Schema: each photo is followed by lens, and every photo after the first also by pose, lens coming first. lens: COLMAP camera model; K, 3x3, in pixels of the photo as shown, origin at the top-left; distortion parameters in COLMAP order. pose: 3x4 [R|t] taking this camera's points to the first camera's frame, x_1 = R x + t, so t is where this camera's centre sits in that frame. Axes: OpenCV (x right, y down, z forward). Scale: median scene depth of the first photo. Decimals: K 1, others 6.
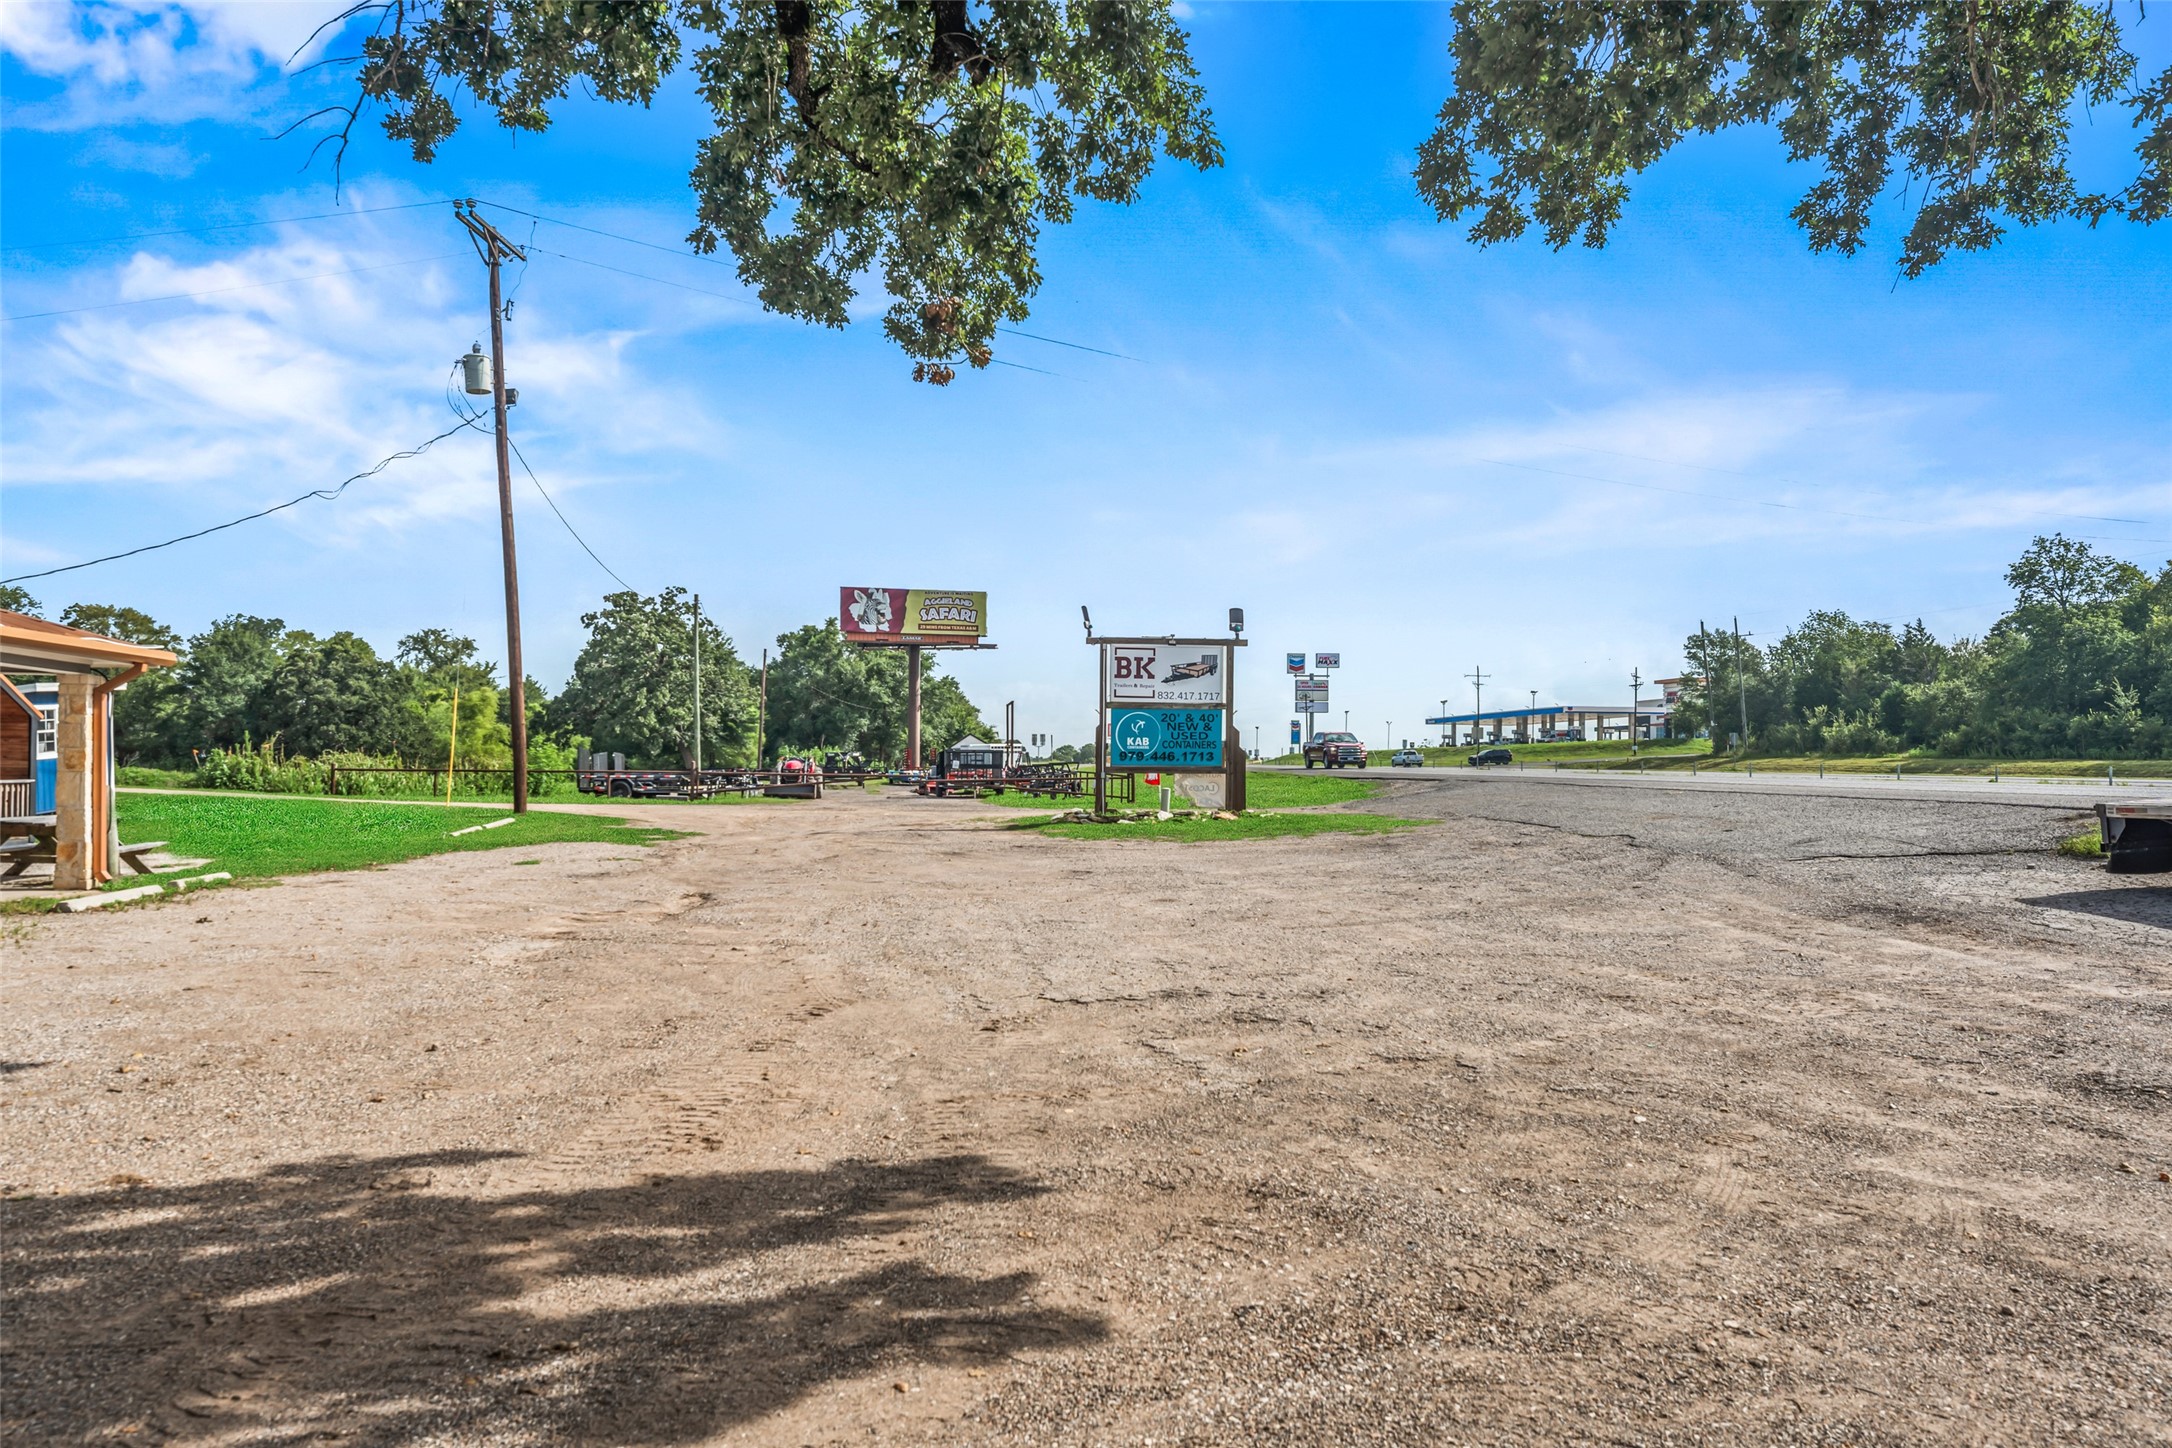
lens RADIAL K [[1454.2, 0, 1093.5], [0, 1454.2, 786.7], [0, 0, 1]] dist [-0.007289, 0.001352]
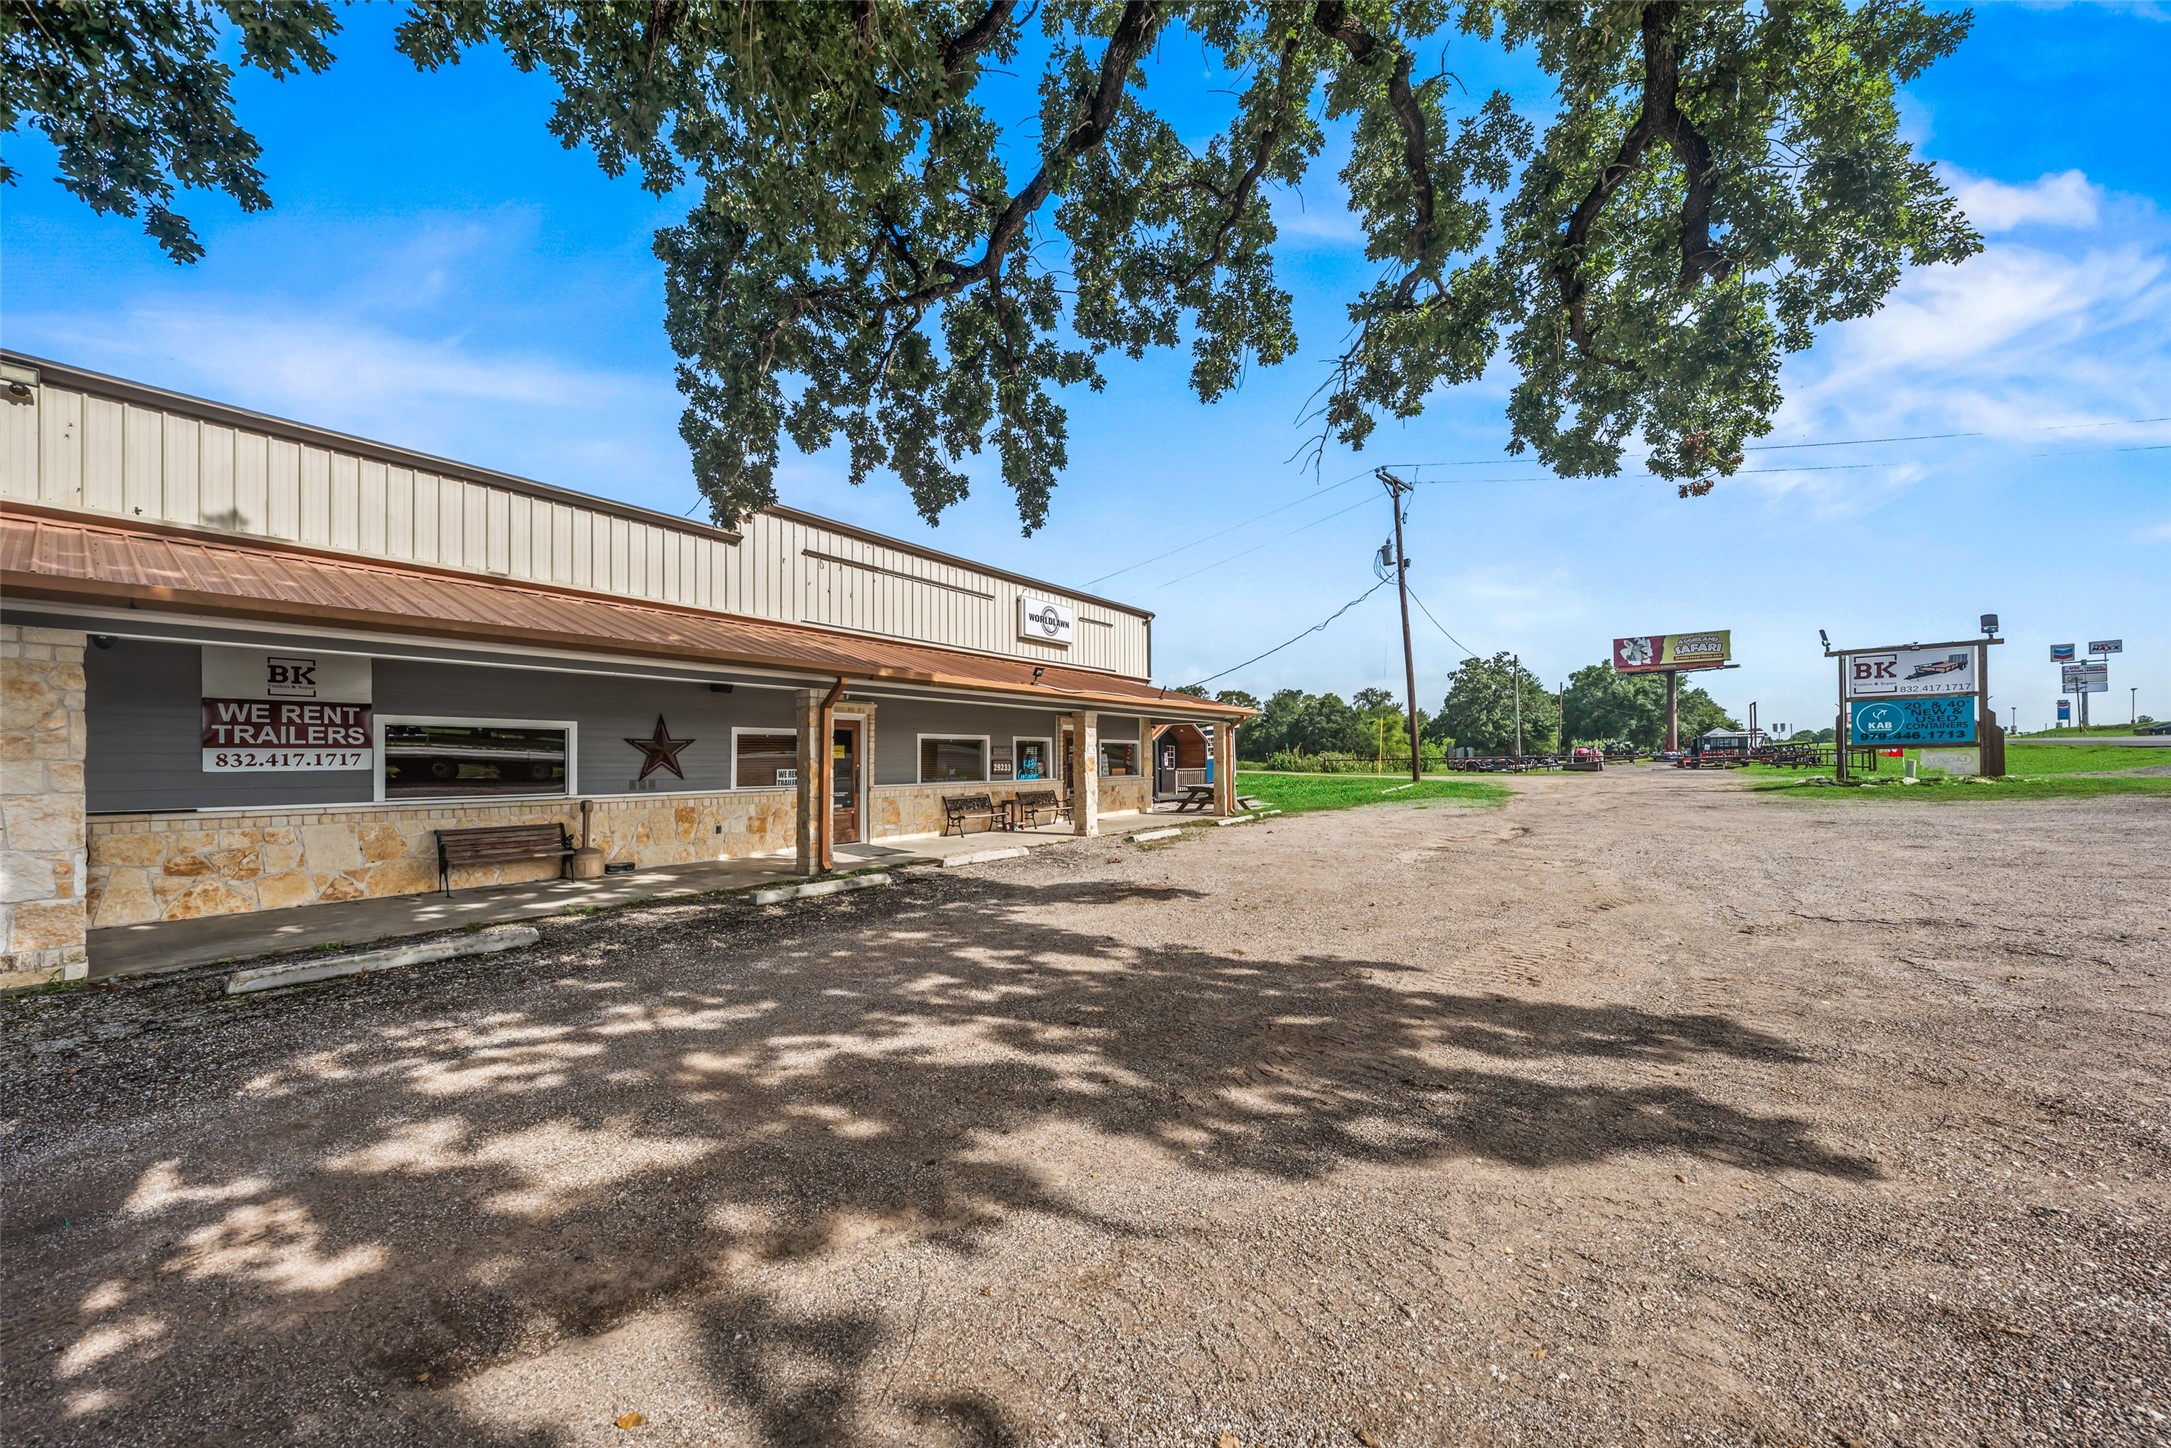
lens RADIAL K [[759.4, 0, 1108.0], [0, 759.4, 766.3], [0, 0, 1]] dist [-0.000730, 0.000215]
pose [[0.723335, -0.018226, -0.690256, -0.006057], [0.017815, 0.999811, -0.007730, -0.002783], [0.690267, -0.006706, 0.723524, 0.020026]]
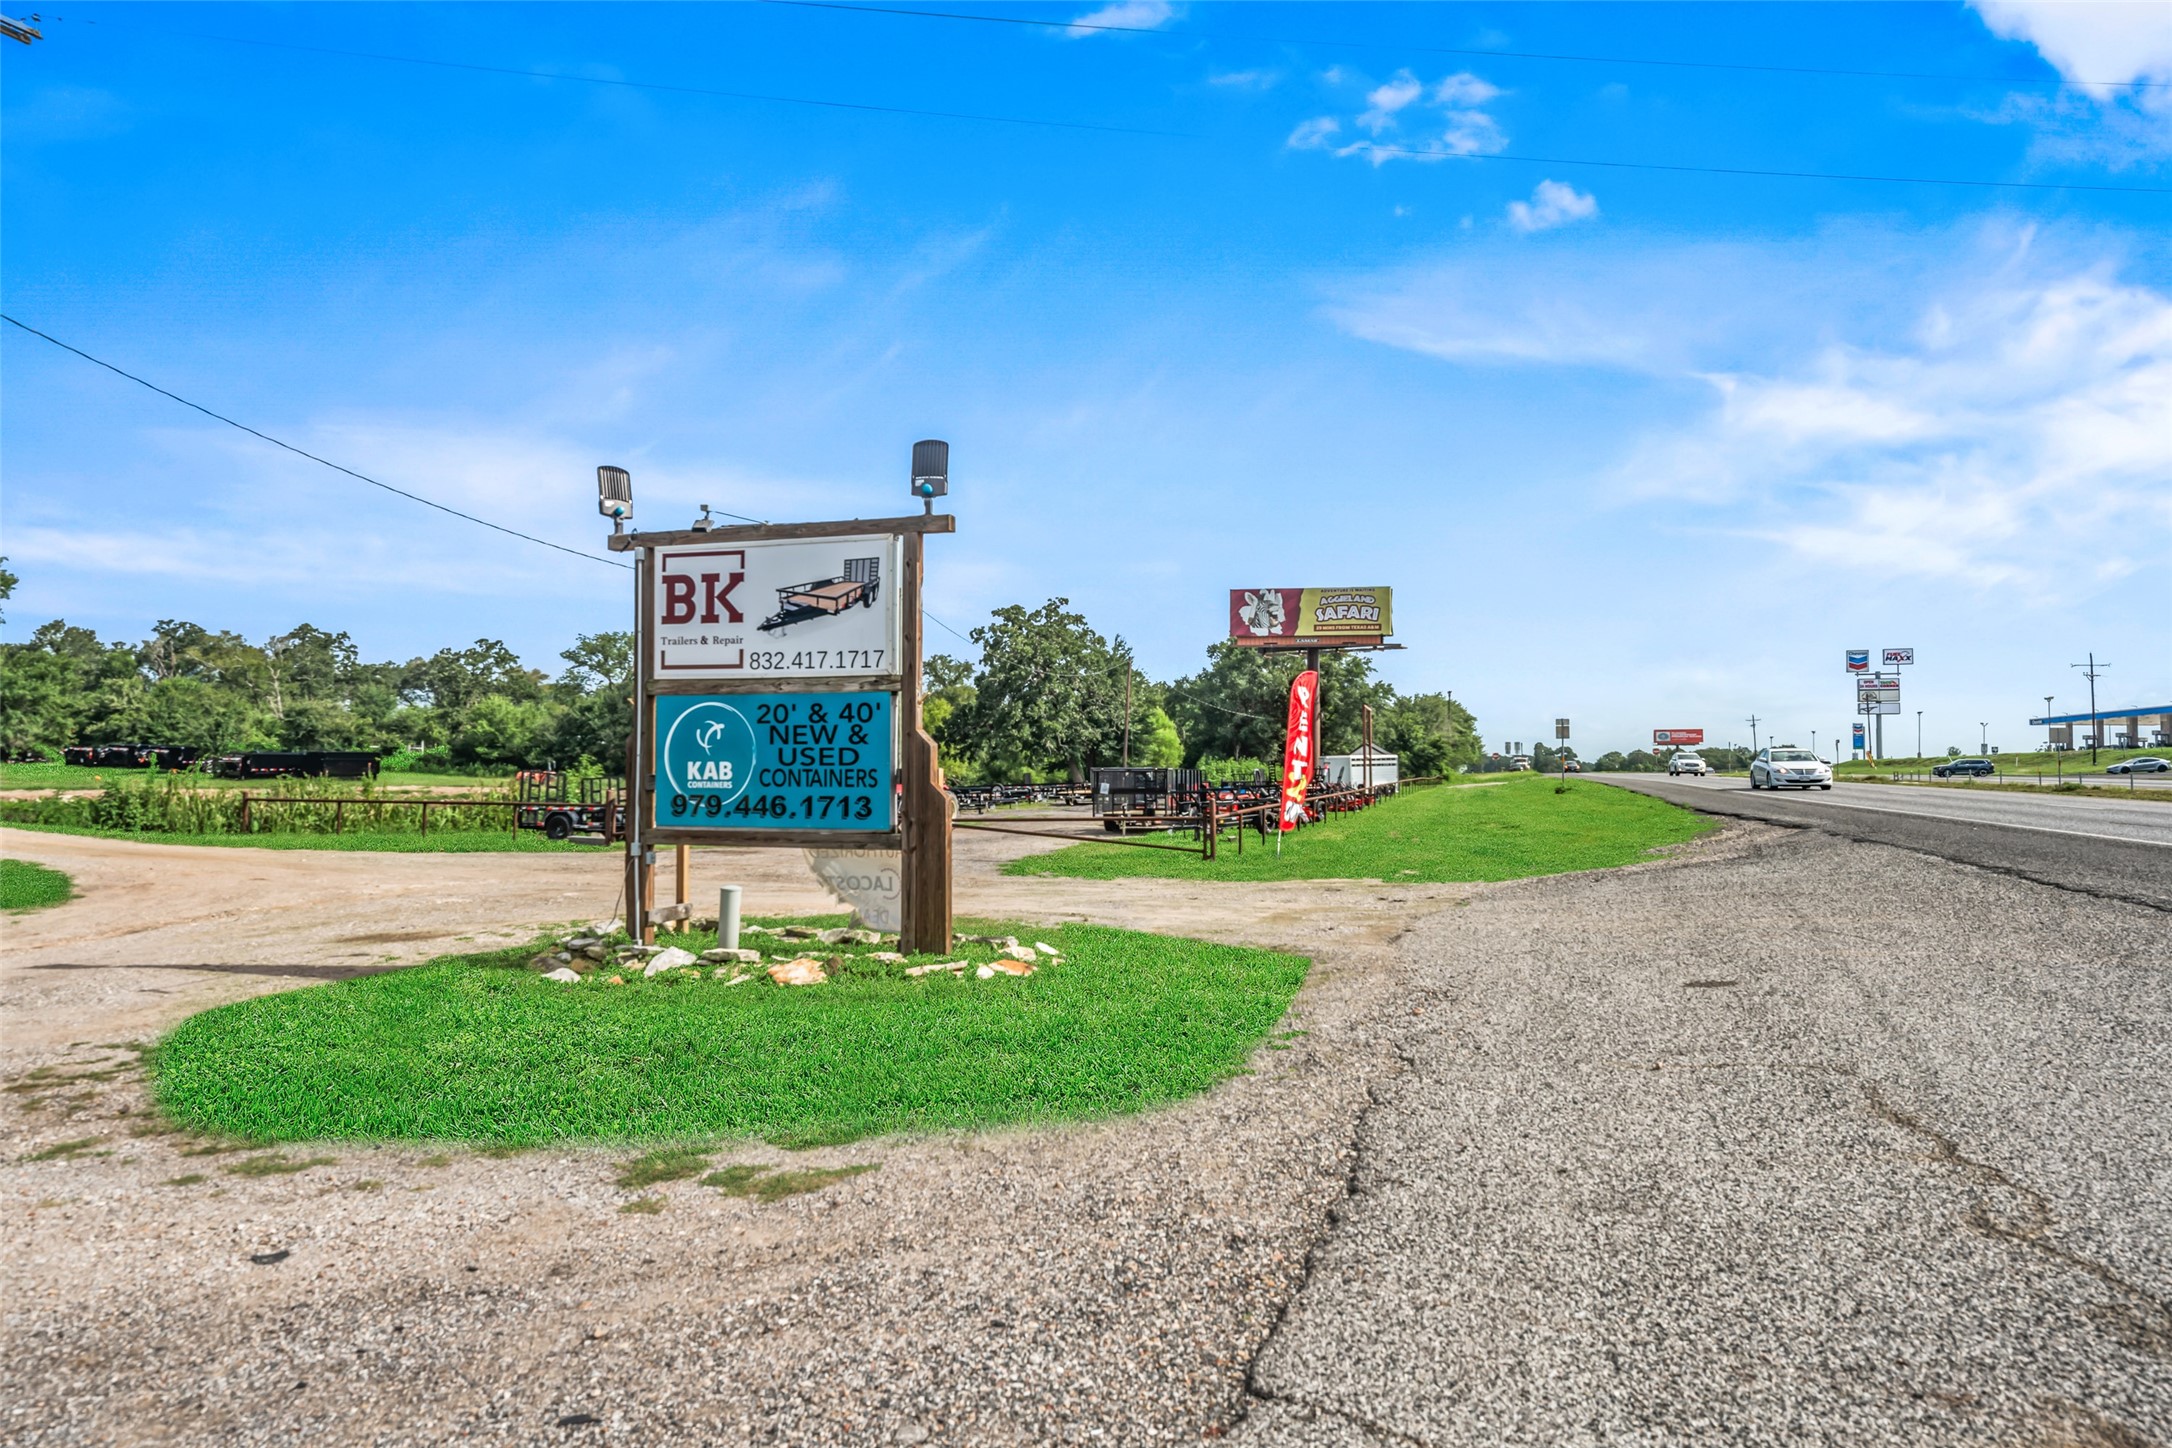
lens RADIAL K [[1290.3, 0, 1086.0], [0, 1290.3, 724.0], [0, 0, 1]] dist [0.002489, 0.000344]
pose [[0.913134, -0.016268, -0.407335, 1.072027], [-0.004569, 0.998732, -0.050128, -0.099453], [0.407634, 0.047635, 0.911902, 2.633432]]
